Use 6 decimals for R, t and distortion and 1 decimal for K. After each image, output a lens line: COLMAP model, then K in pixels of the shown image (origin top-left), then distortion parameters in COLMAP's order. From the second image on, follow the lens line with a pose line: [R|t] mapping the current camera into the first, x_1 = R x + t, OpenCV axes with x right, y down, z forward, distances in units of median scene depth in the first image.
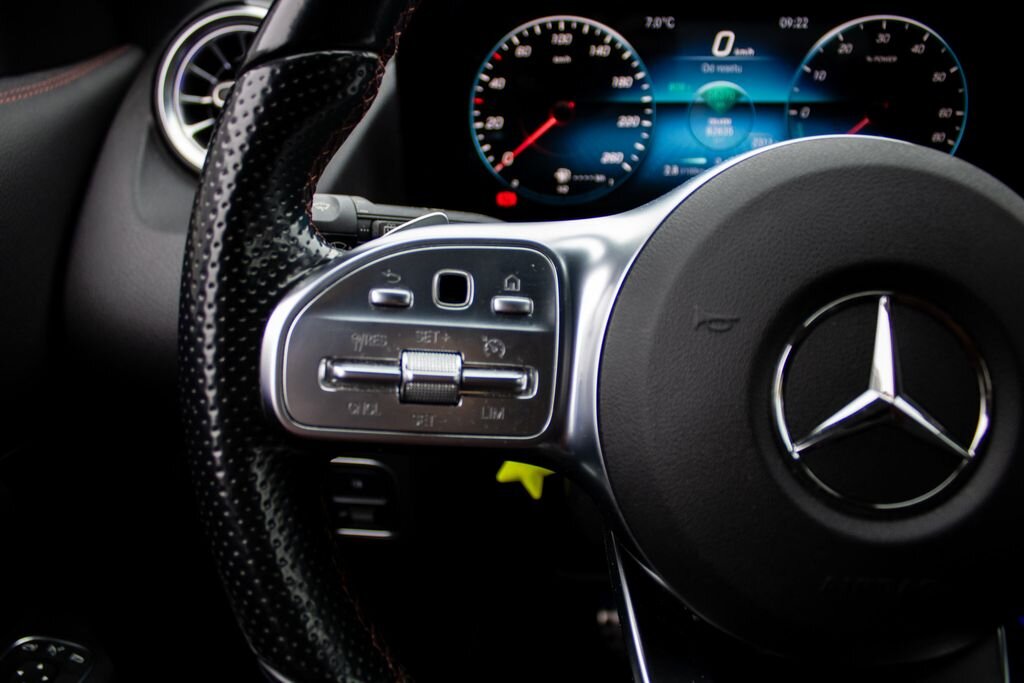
lens RADIAL K [[844.1, 0, 510.0], [0, 844.1, 333.1], [0, 0, 1]] dist [-0.157310, 0.120260]
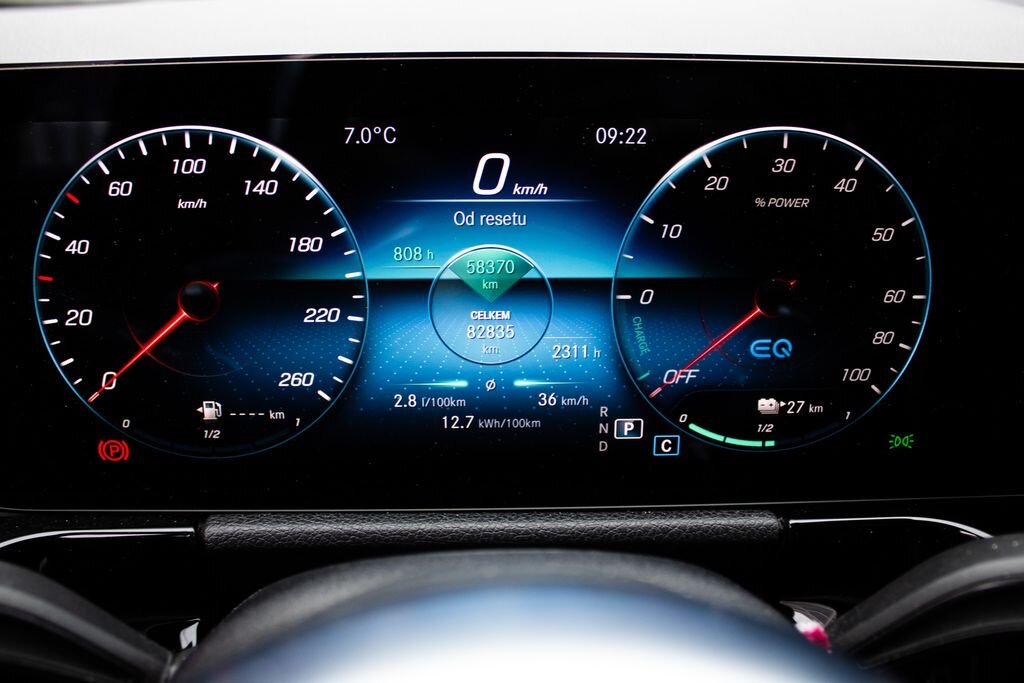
lens RADIAL K [[844.1, 0, 518.8], [0, 844.1, 339.2], [0, 0, 1]] dist [-0.157310, 0.120260]
pose [[0.995089, -0.001775, 0.098970, 0.220959], [0.008689, 0.997546, -0.069469, -0.204437], [-0.098604, 0.069988, 0.992663, 0.460002]]
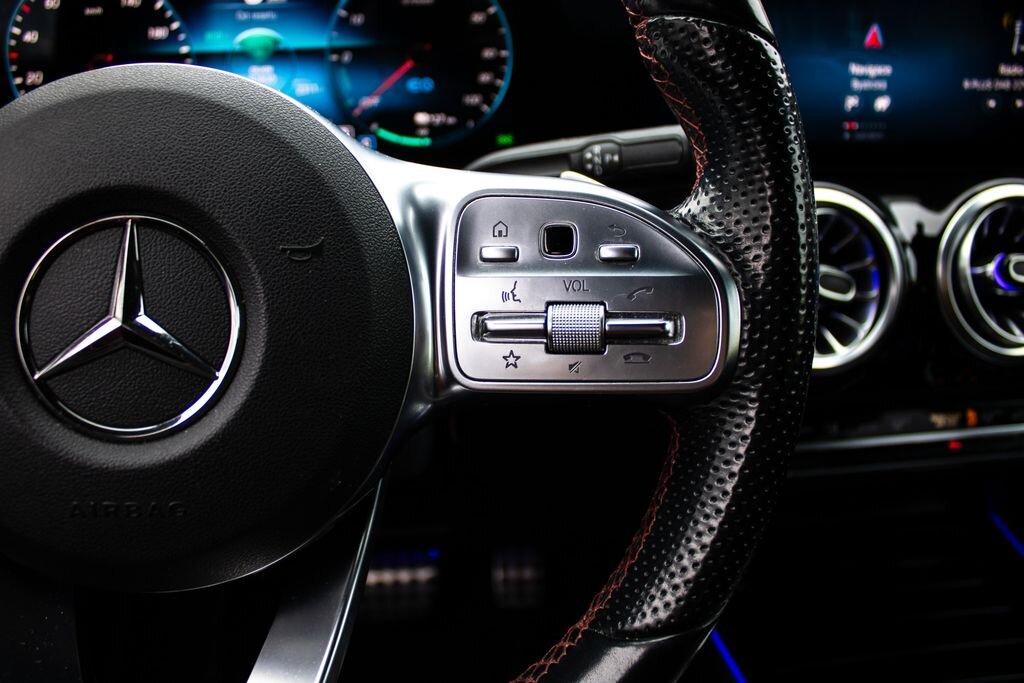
lens RADIAL K [[844.1, 0, 512.9], [0, 844.1, 324.0], [0, 0, 1]] dist [-0.157310, 0.120260]
pose [[0.988779, -0.042347, 0.143257, 0.404771], [0.039292, 0.998937, 0.024089, 0.039272], [-0.144125, -0.018190, 0.989392, -0.028898]]
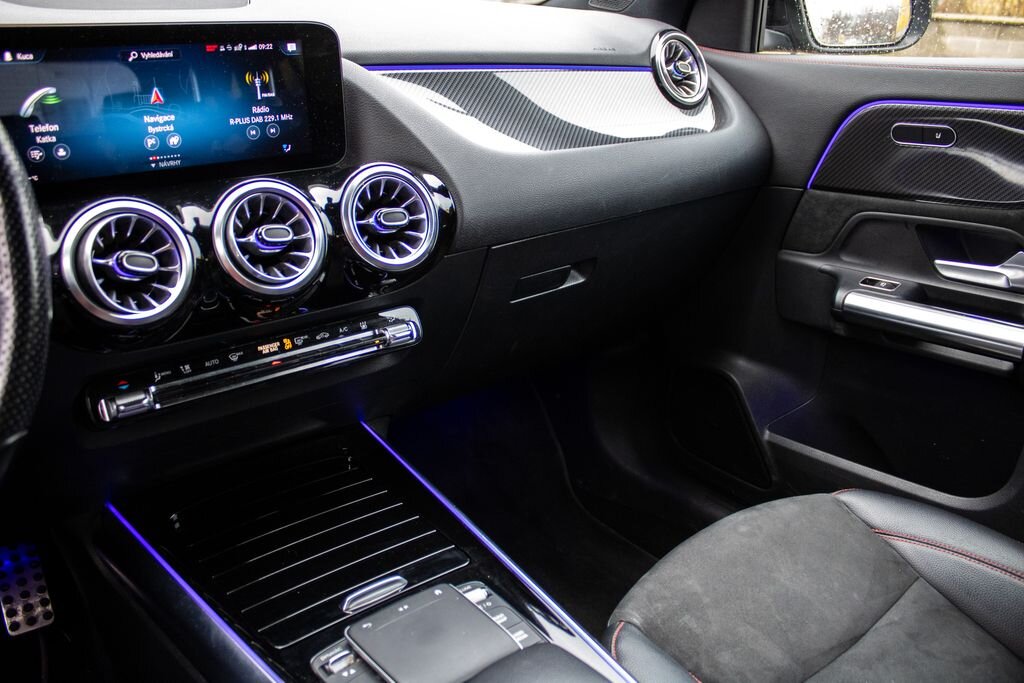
lens RADIAL K [[844.1, 0, 515.2], [0, 844.1, 332.8], [0, 0, 1]] dist [-0.157310, 0.120260]
pose [[0.751724, -0.208862, 0.625530, 0.489018], [0.232289, 0.971593, 0.045260, 0.235141], [-0.617214, 0.111281, 0.778886, -0.622431]]
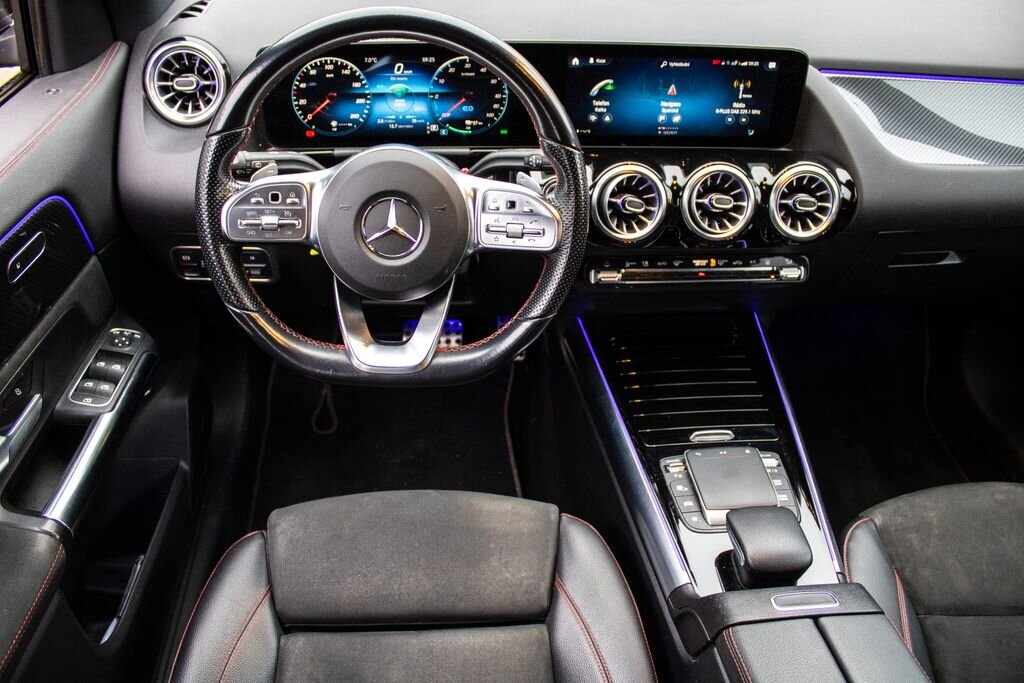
lens RADIAL K [[844.1, 0, 514.8], [0, 844.1, 327.7], [0, 0, 1]] dist [-0.157310, 0.120260]
pose [[0.992569, -0.028827, 0.118215, 0.283522], [-0.000840, 0.969886, 0.243558, -0.210399], [-0.121676, -0.241847, 0.962655, -1.467035]]
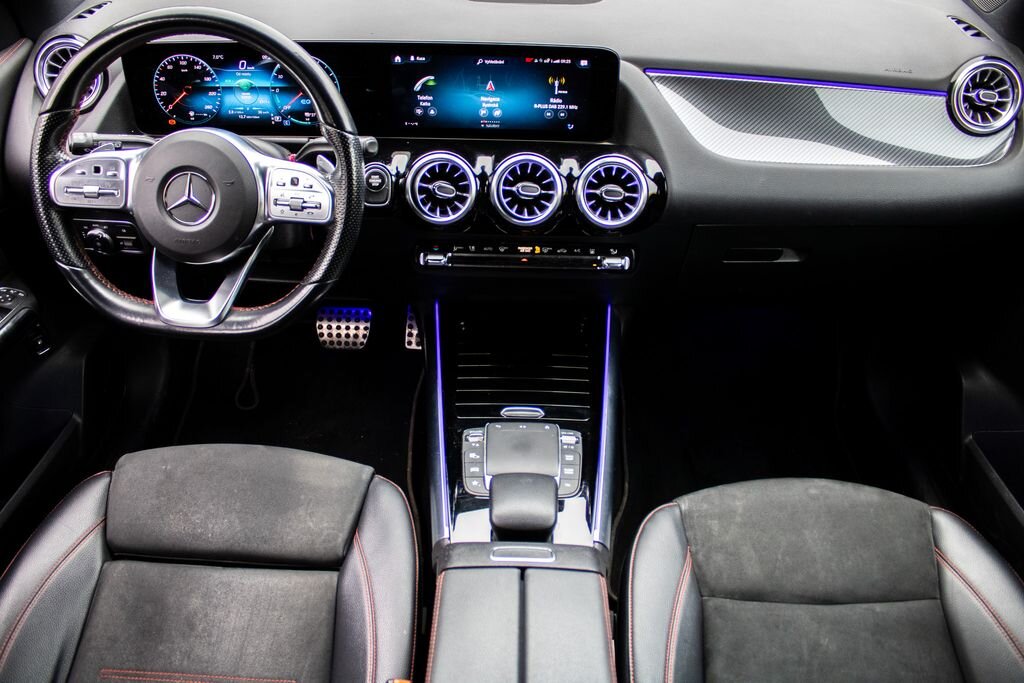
lens RADIAL K [[844.1, 0, 519.3], [0, 844.1, 332.6], [0, 0, 1]] dist [-0.157310, 0.120260]
pose [[0.999232, 0.019961, 0.033733, 1.060230], [-0.026903, 0.975162, 0.219852, -0.116007], [-0.028507, -0.220590, 0.974950, -1.749057]]
